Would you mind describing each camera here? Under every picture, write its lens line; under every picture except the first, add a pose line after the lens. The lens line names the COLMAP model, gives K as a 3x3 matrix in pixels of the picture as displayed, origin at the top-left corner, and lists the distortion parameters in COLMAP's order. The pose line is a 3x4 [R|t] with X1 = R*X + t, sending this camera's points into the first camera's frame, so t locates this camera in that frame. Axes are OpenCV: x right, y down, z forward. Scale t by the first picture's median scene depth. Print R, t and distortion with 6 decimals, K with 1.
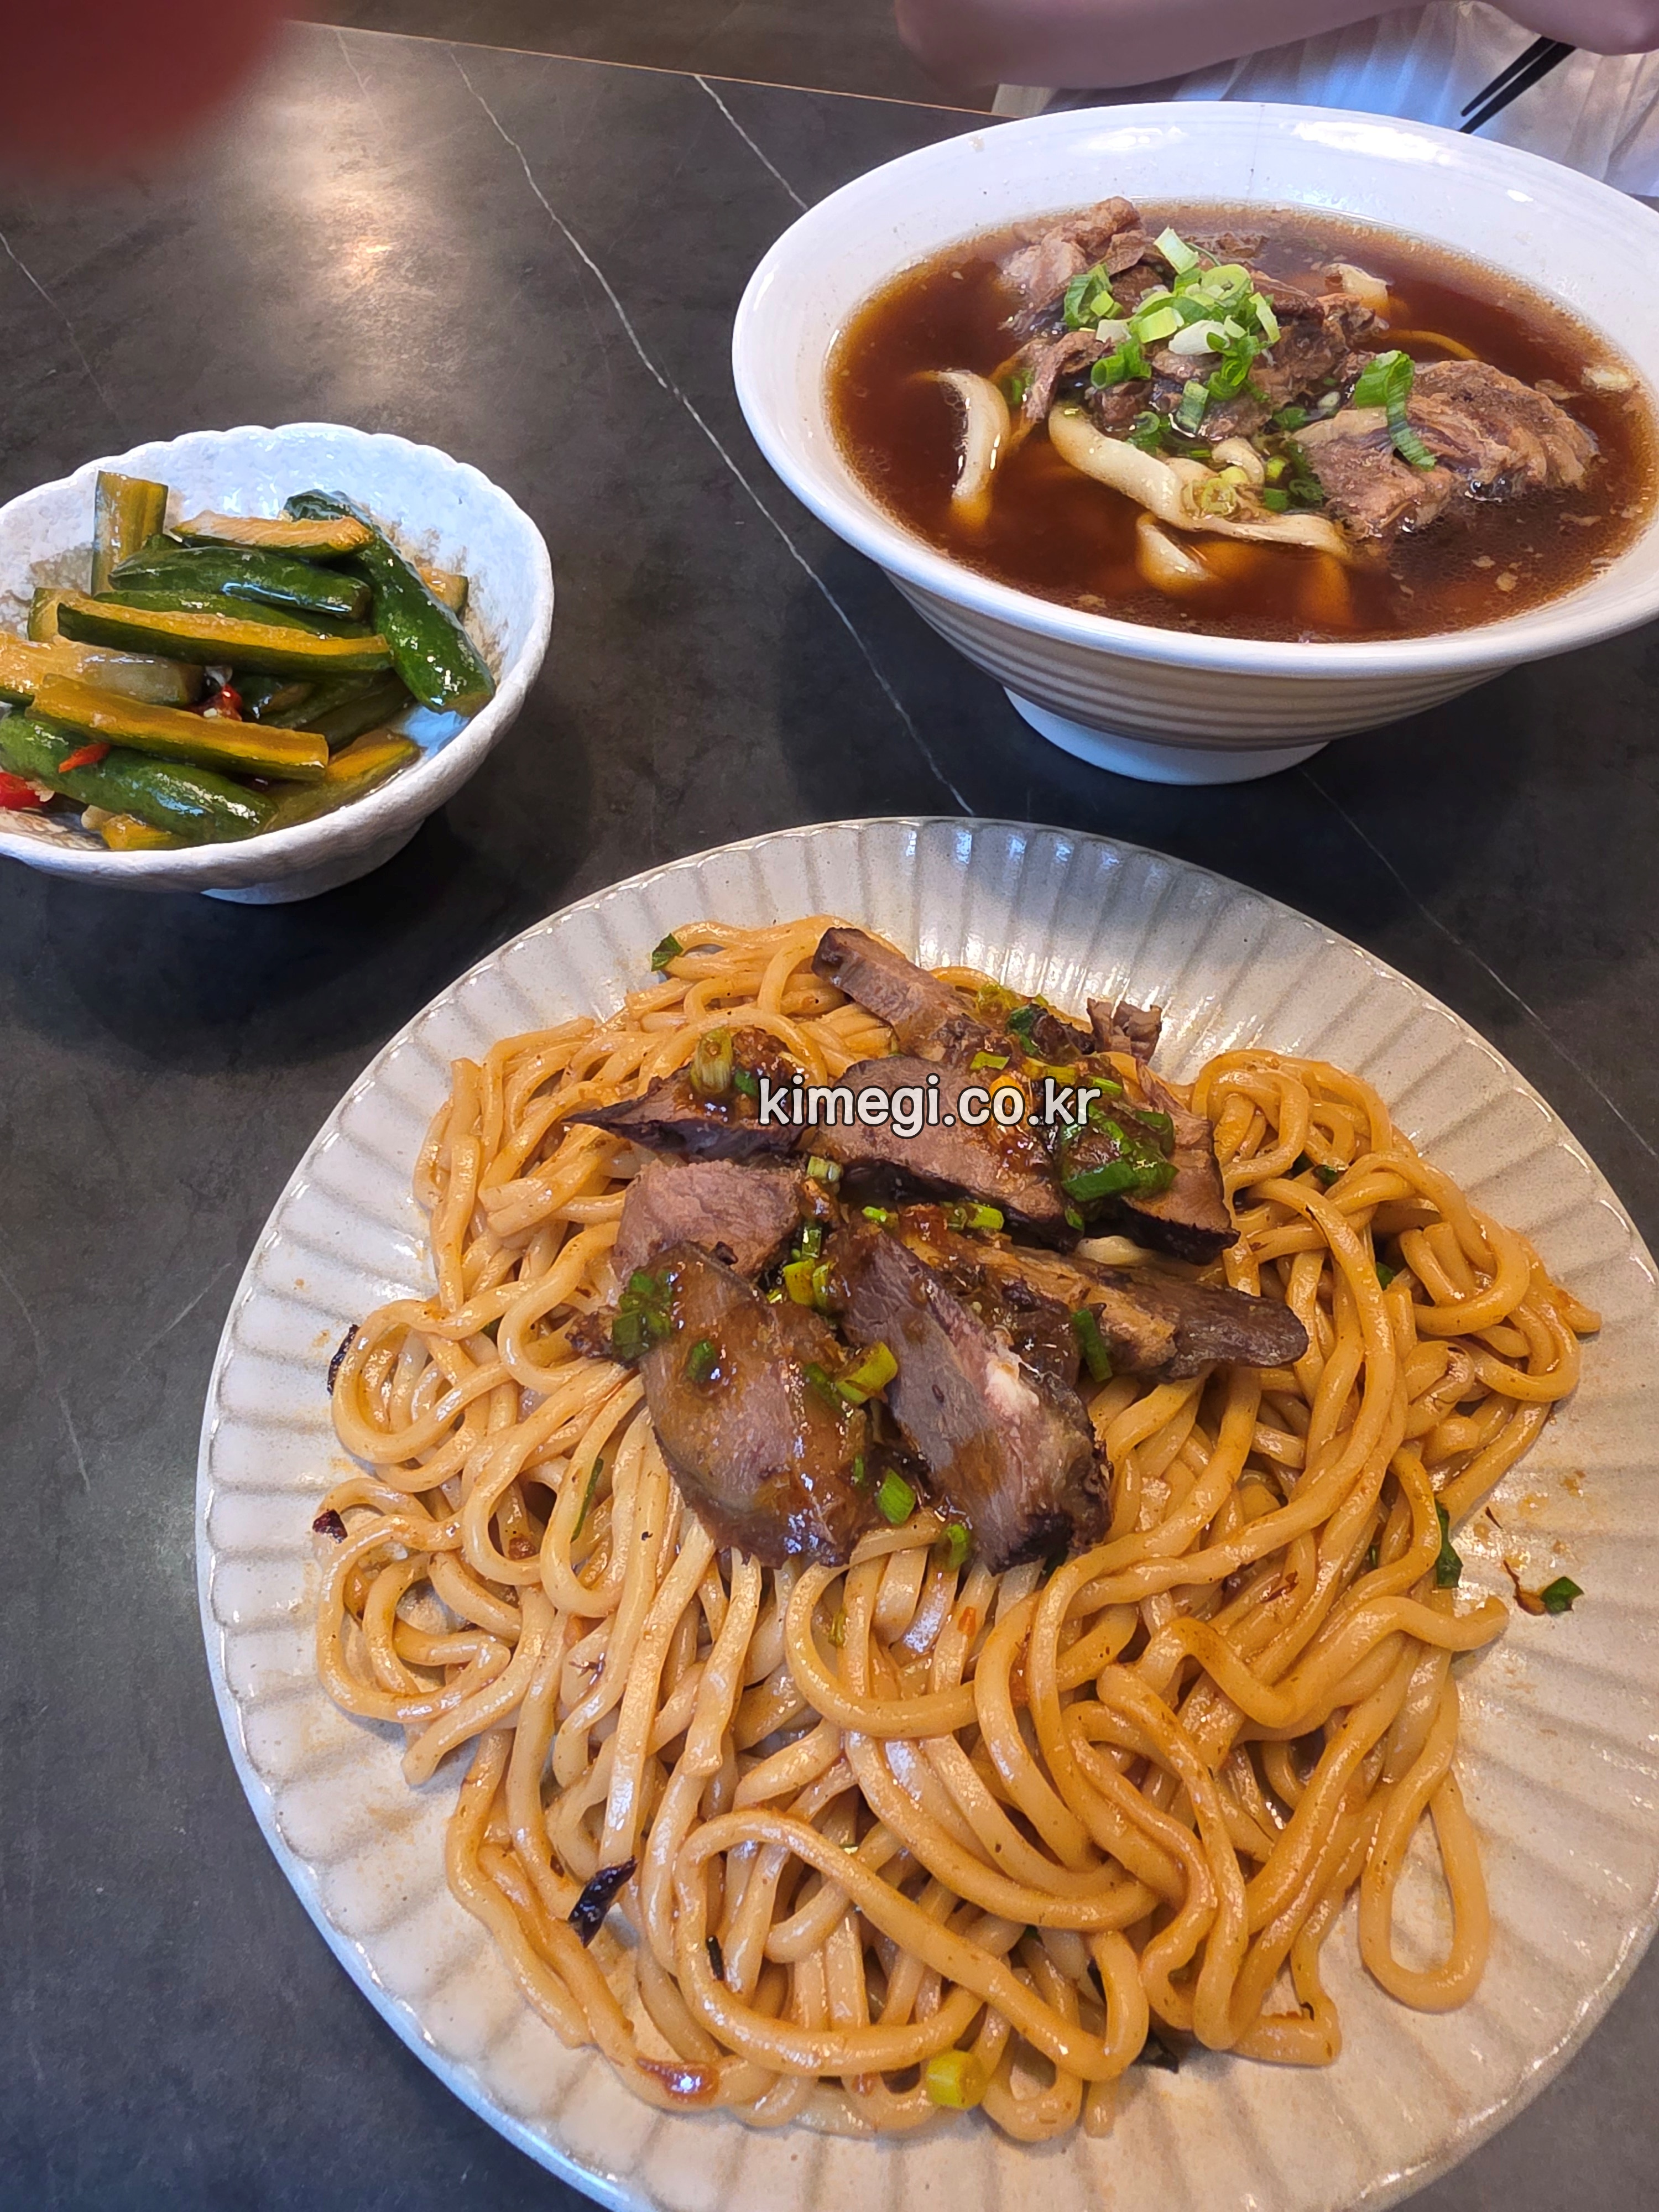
lens RADIAL K [[1498.4, 0, 797.9], [0, 1498.4, 999.4], [0, 0, 1]] dist [0.006953, 0.002459]
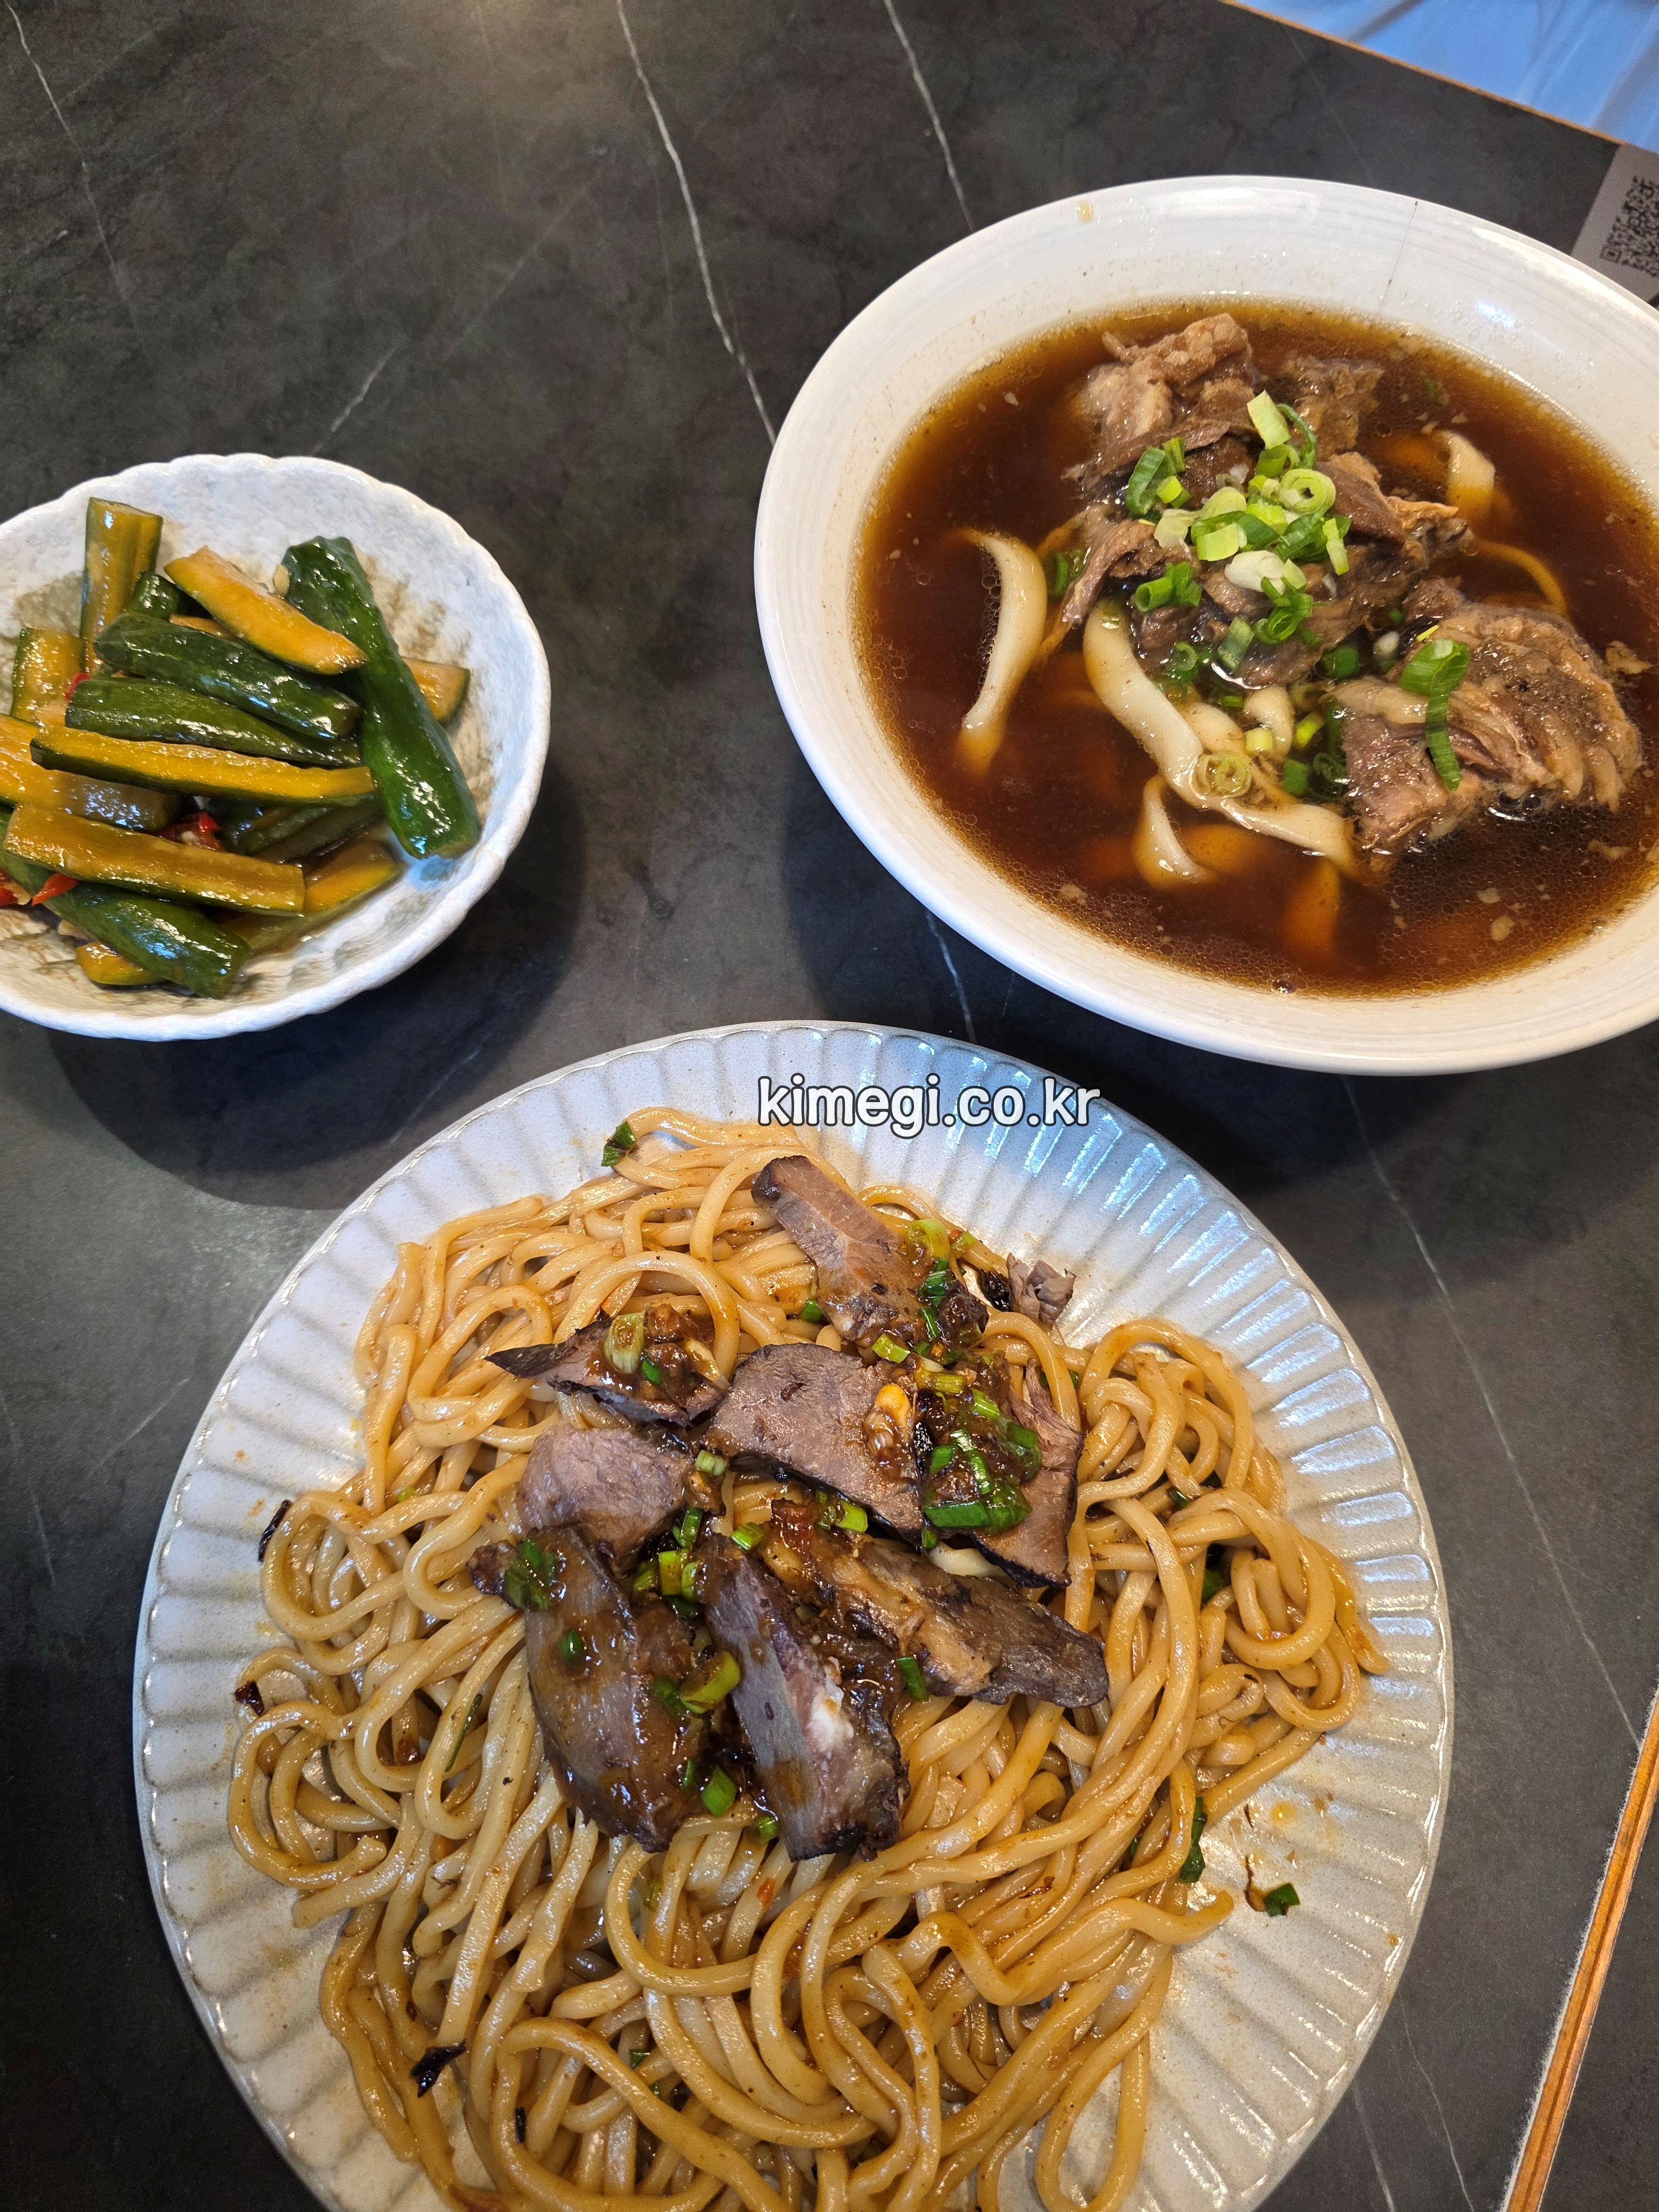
lens RADIAL K [[1523.9, 0, 839.6], [0, 1523.9, 1108.8], [0, 0, 1]] dist [0.002651, -0.006437]
pose [[0.990515, 0.137379, 0.002518, 0.067207], [-0.133234, 0.955828, 0.261994, -0.408520], [0.033585, -0.259845, 0.965066, -0.003182]]
